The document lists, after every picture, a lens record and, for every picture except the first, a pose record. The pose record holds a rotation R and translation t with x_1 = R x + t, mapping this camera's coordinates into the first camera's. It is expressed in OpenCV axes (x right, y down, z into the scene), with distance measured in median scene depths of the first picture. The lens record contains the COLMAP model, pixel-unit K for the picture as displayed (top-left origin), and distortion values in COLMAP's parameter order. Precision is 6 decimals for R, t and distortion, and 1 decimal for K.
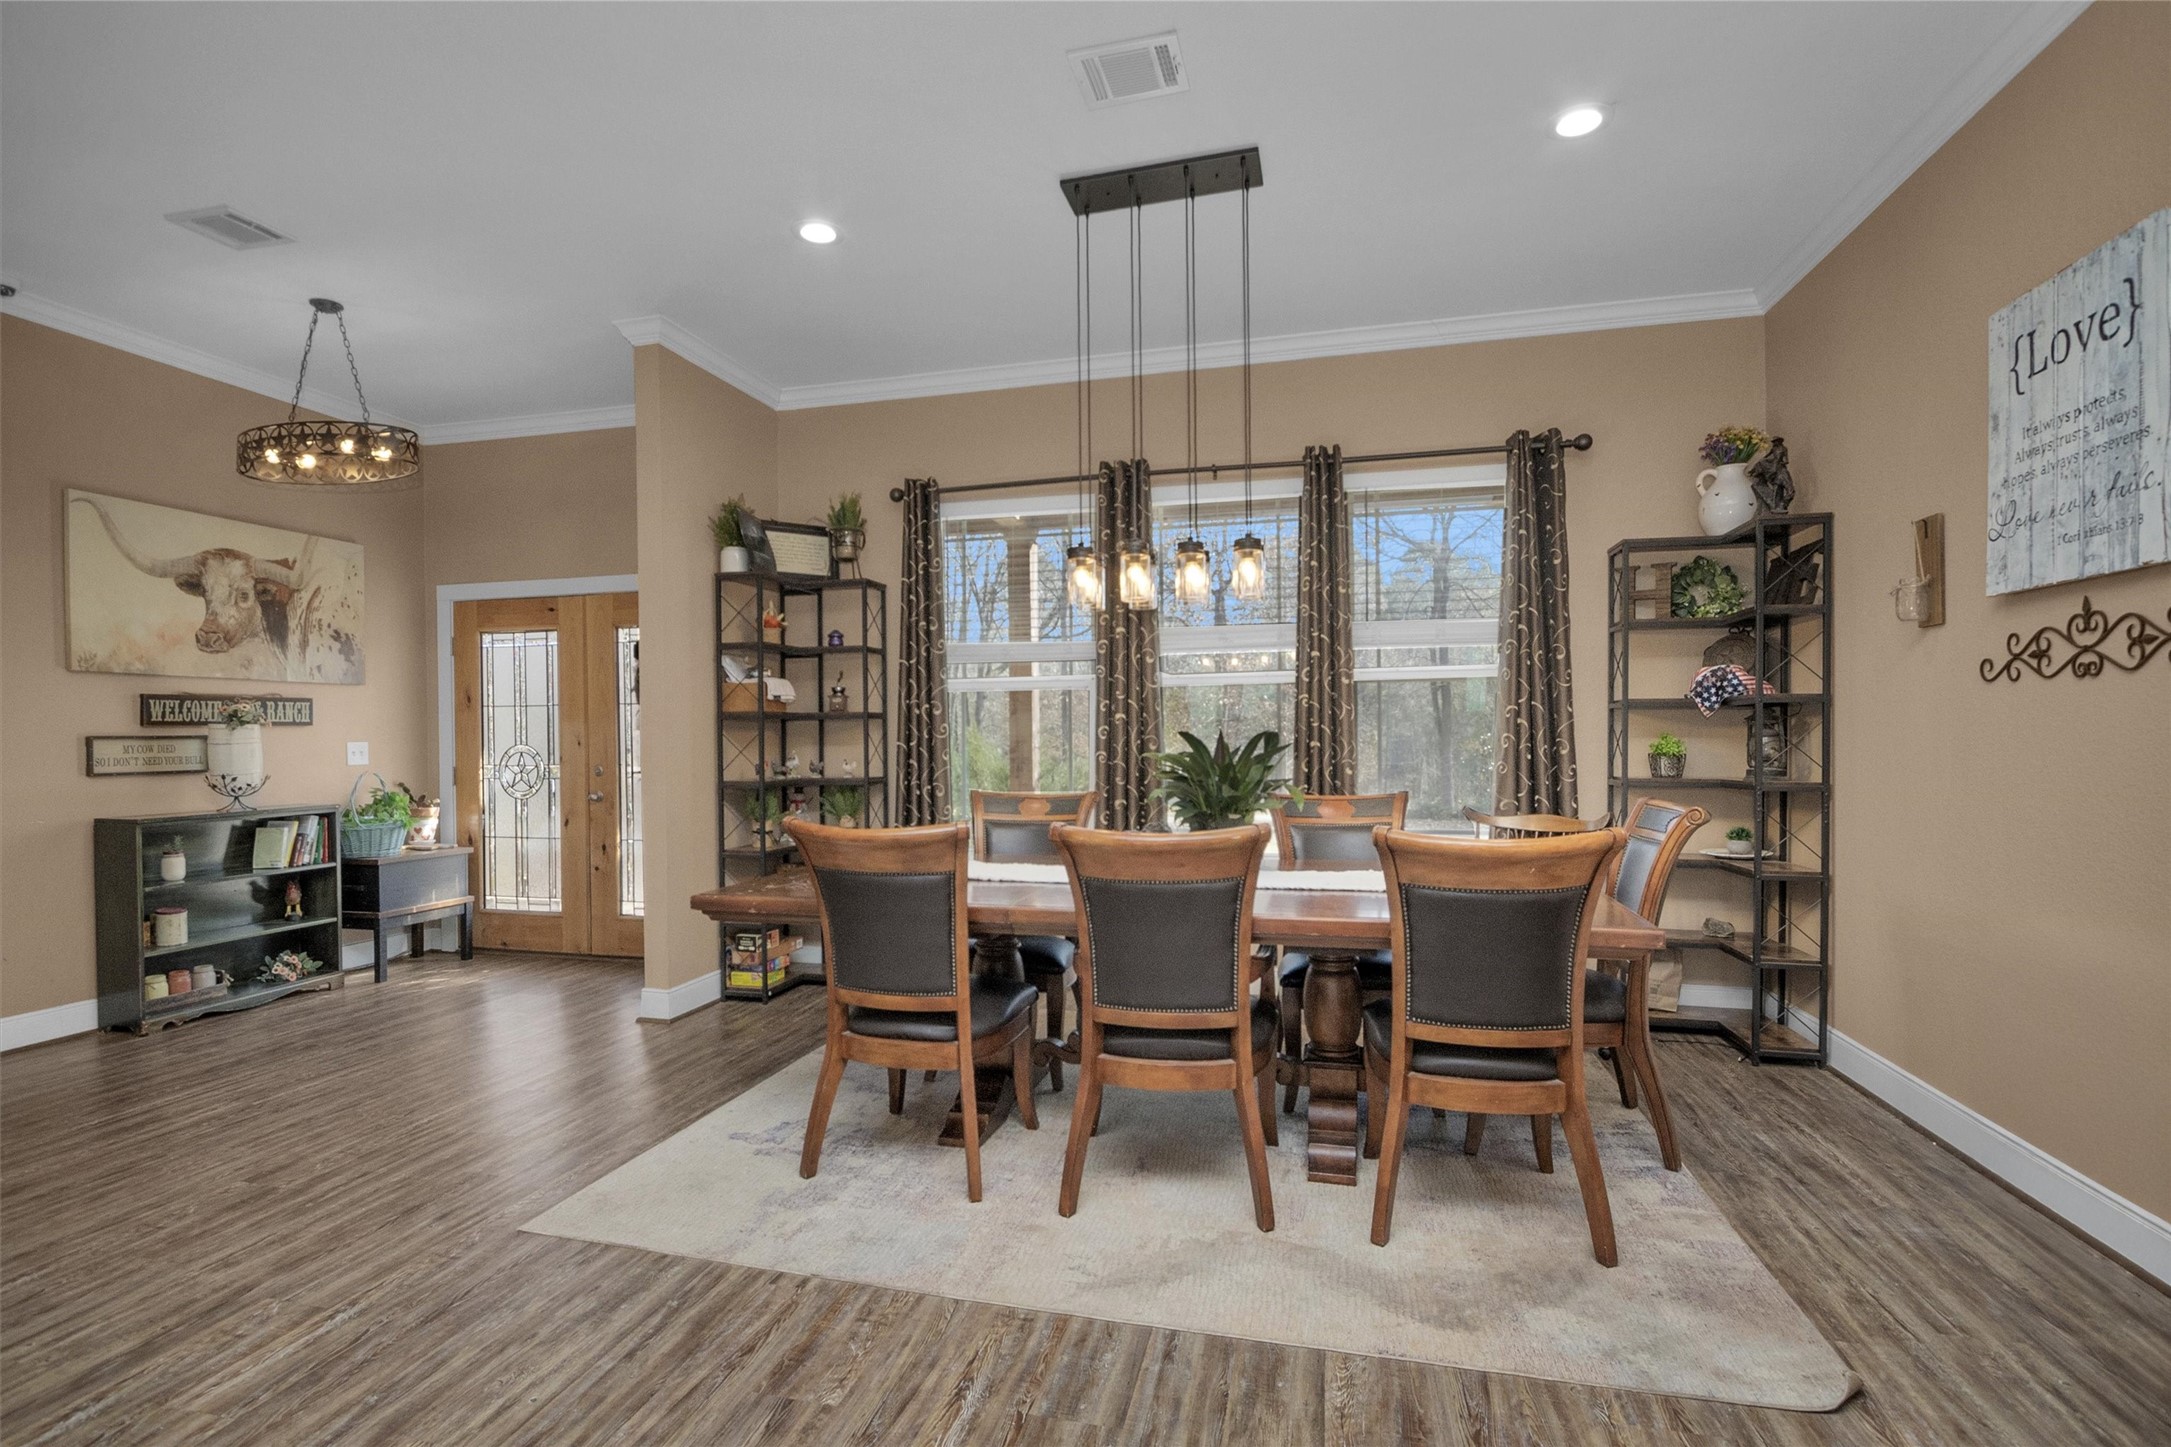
lens RADIAL K [[1026.3, 0, 1058.2], [0, 1026.3, 743.1], [0, 0, 1]] dist [-0.011096, -0.000004]
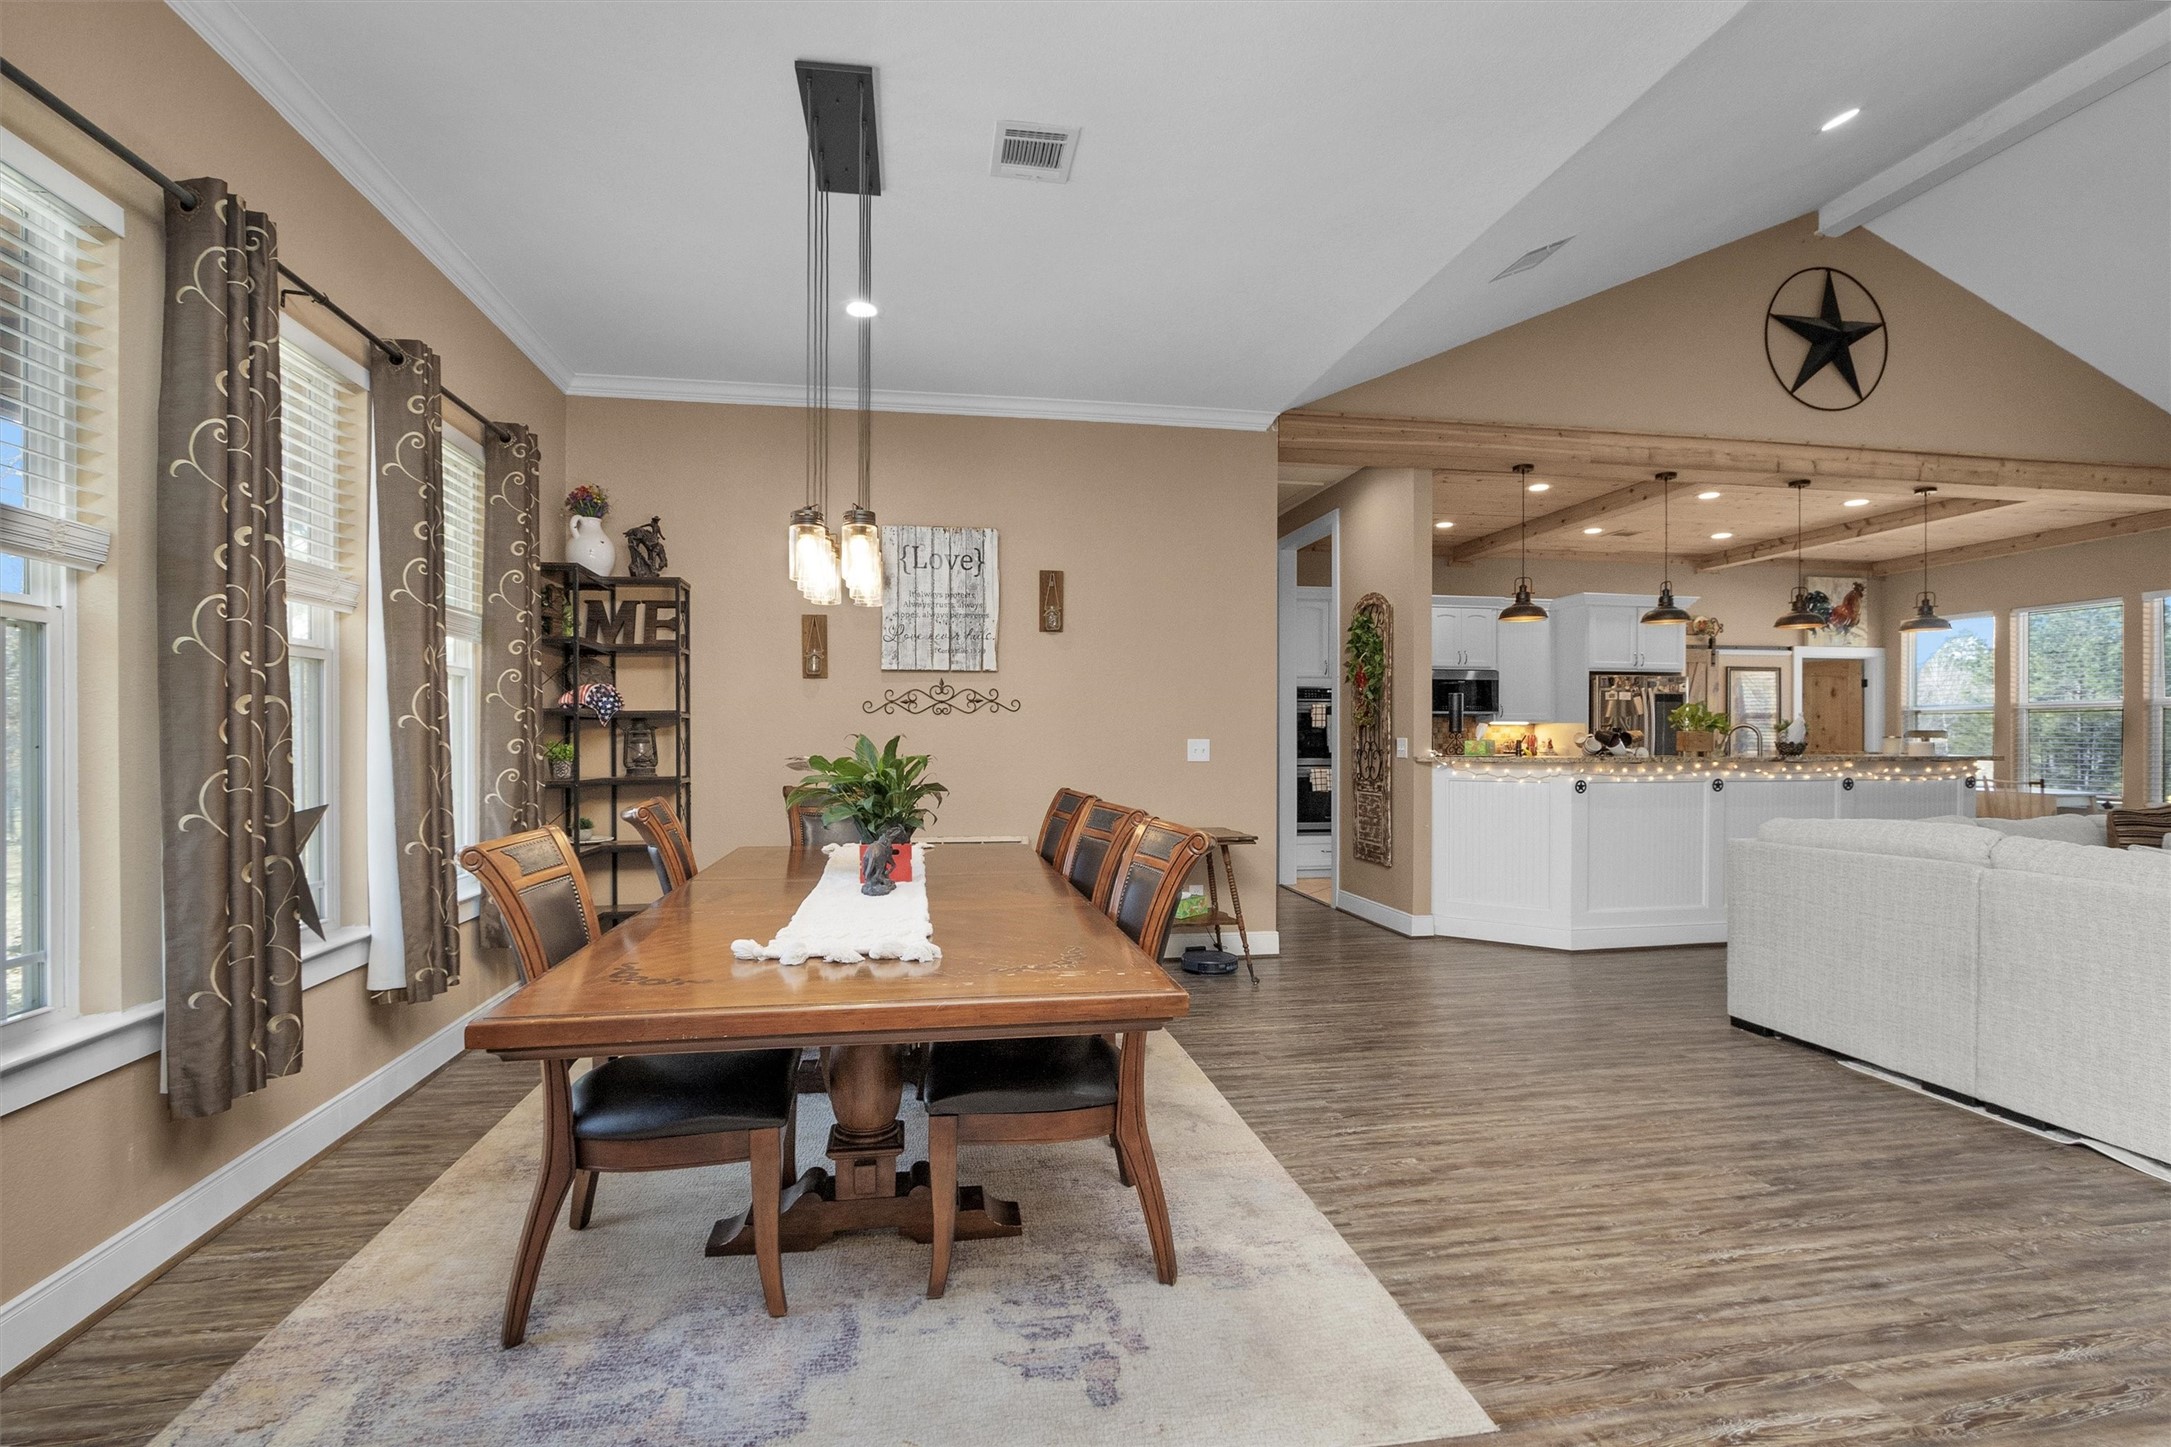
lens RADIAL K [[1026.3, 0, 1058.2], [0, 1026.3, 743.1], [0, 0, 1]] dist [-0.011096, -0.000004]
pose [[-0.407039, 0.003460, 0.913404, -0.896446], [0.011325, 0.999935, 0.001259, -0.002231], [-0.913340, 0.010857, -0.407052, 1.329328]]
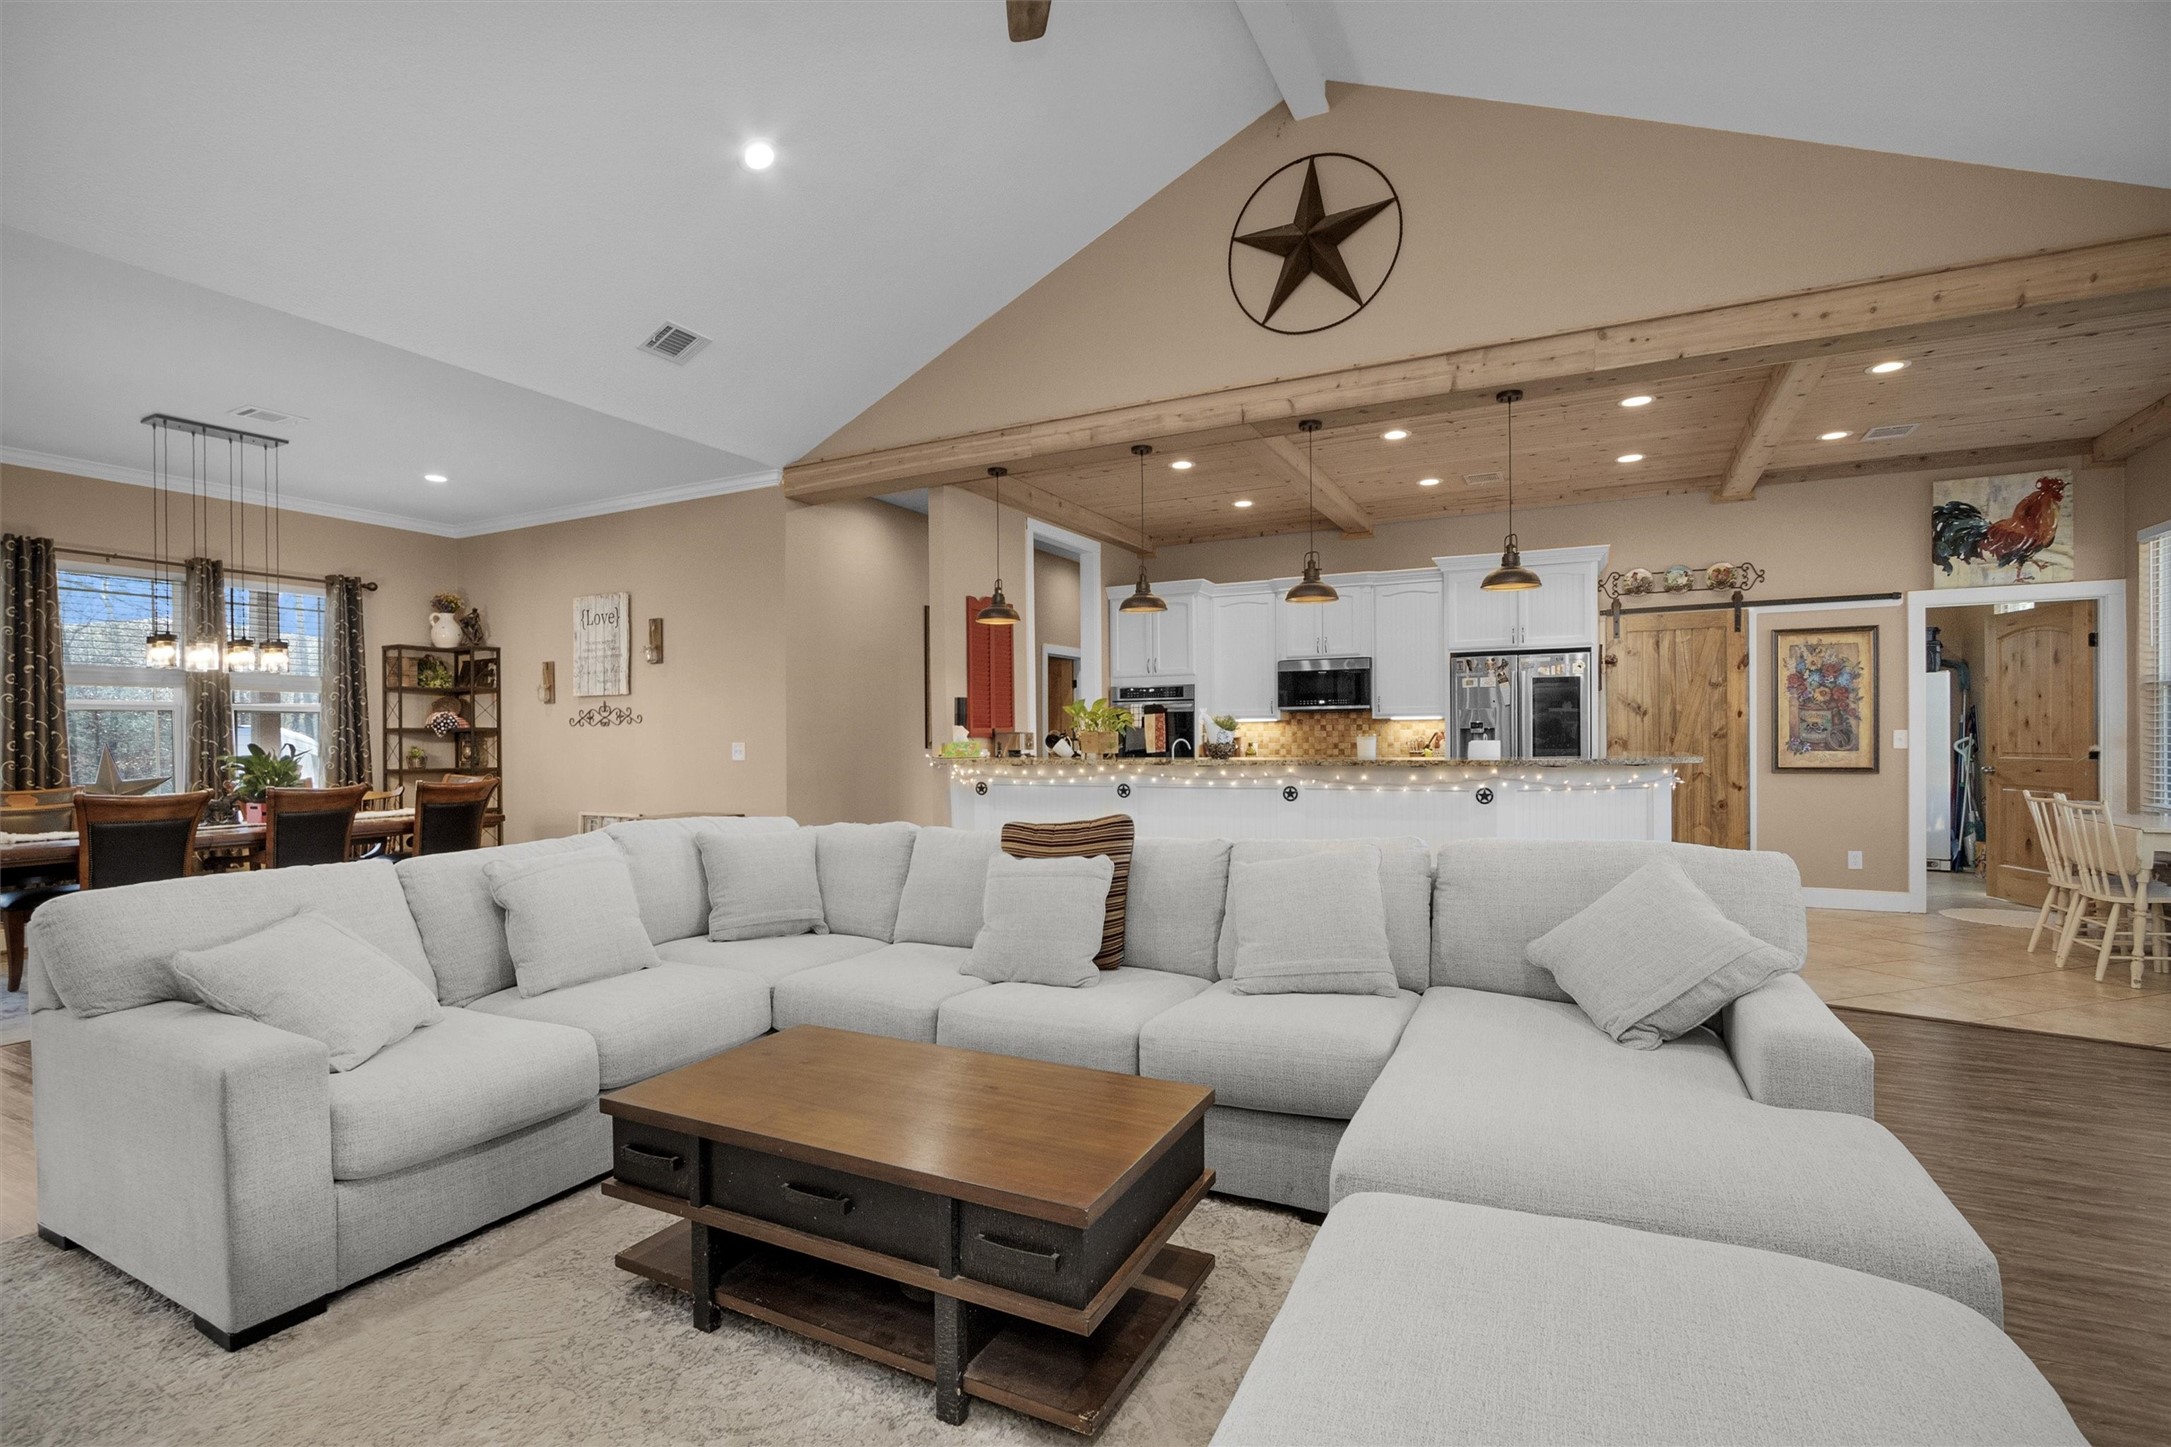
lens RADIAL K [[1026.3, 0, 1058.2], [0, 1026.3, 743.1], [0, 0, 1]] dist [-0.011096, -0.000004]
pose [[0.246145, 0.001847, 0.969231, -1.367703], [0.015101, 0.999869, -0.005740, 0.020969], [-0.969115, 0.016049, 0.246085, -0.910481]]
